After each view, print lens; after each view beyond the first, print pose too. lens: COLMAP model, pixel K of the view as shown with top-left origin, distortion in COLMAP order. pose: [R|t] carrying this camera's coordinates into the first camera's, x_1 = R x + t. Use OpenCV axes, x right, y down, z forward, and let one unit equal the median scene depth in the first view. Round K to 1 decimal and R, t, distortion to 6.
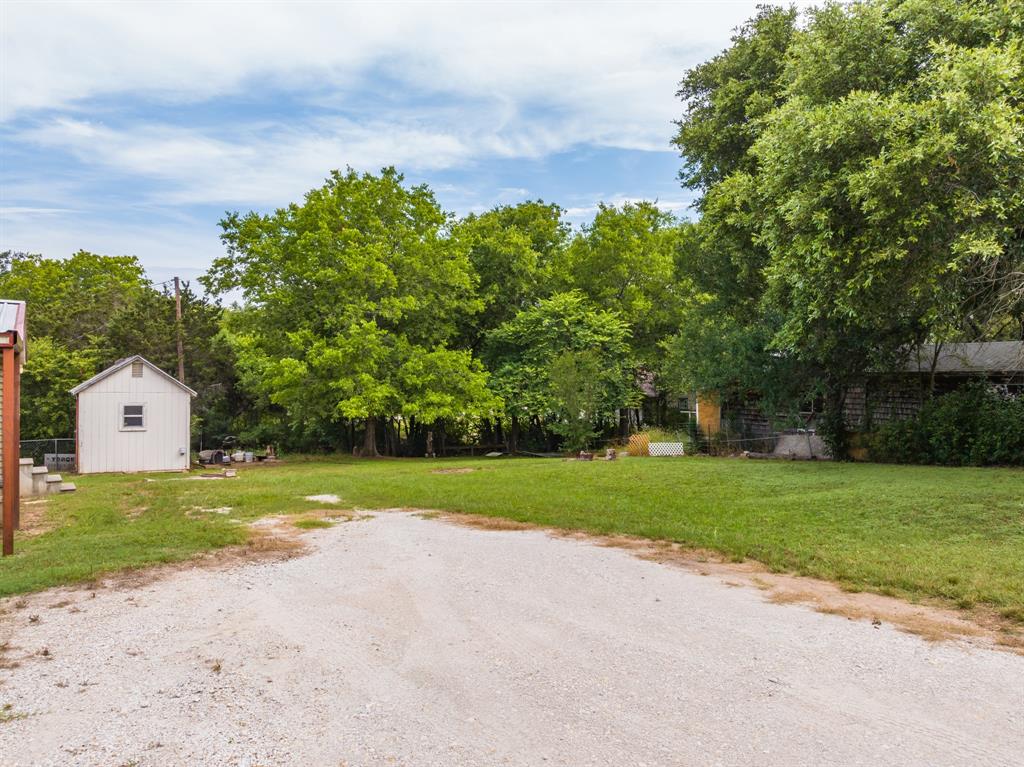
lens RADIAL K [[724.1, 0, 516.3], [0, 724.1, 381.8], [0, 0, 1]] dist [-0.054218, 0.023249]
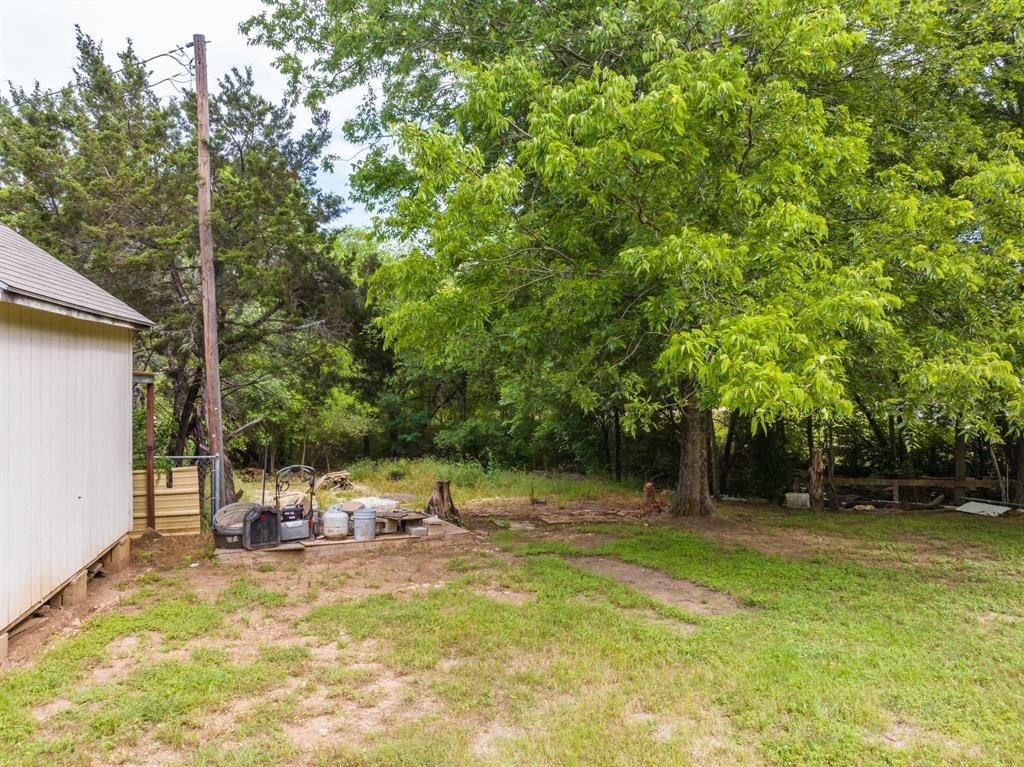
lens RADIAL K [[724.1, 0, 516.3], [0, 724.1, 381.8], [0, 0, 1]] dist [-0.054218, 0.023249]
pose [[0.949528, 0.004458, -0.313652, -0.195763], [-0.001723, 0.999958, 0.008999, 0.034556], [0.313679, -0.008004, 0.949495, 0.695167]]
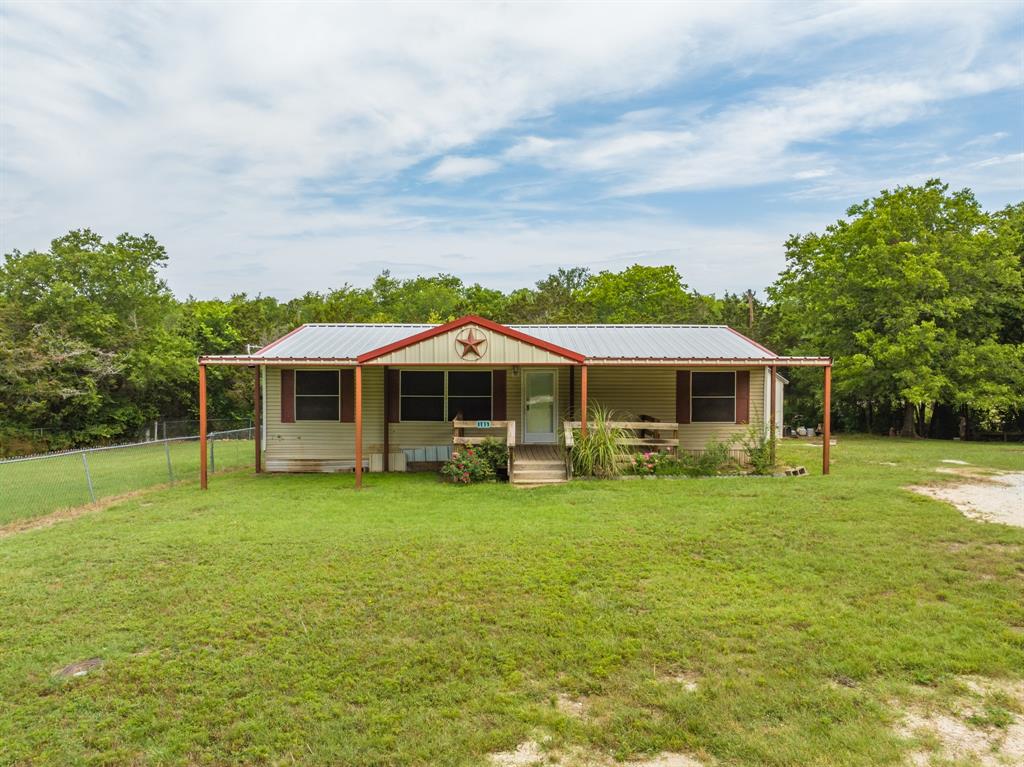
lens RADIAL K [[724.1, 0, 516.3], [0, 724.1, 381.8], [0, 0, 1]] dist [-0.054218, 0.023249]
pose [[0.829812, 0.013067, -0.557891, -0.102502], [0.003190, 0.999598, 0.028157, -0.018715], [0.558034, -0.025144, 0.829437, -0.306854]]
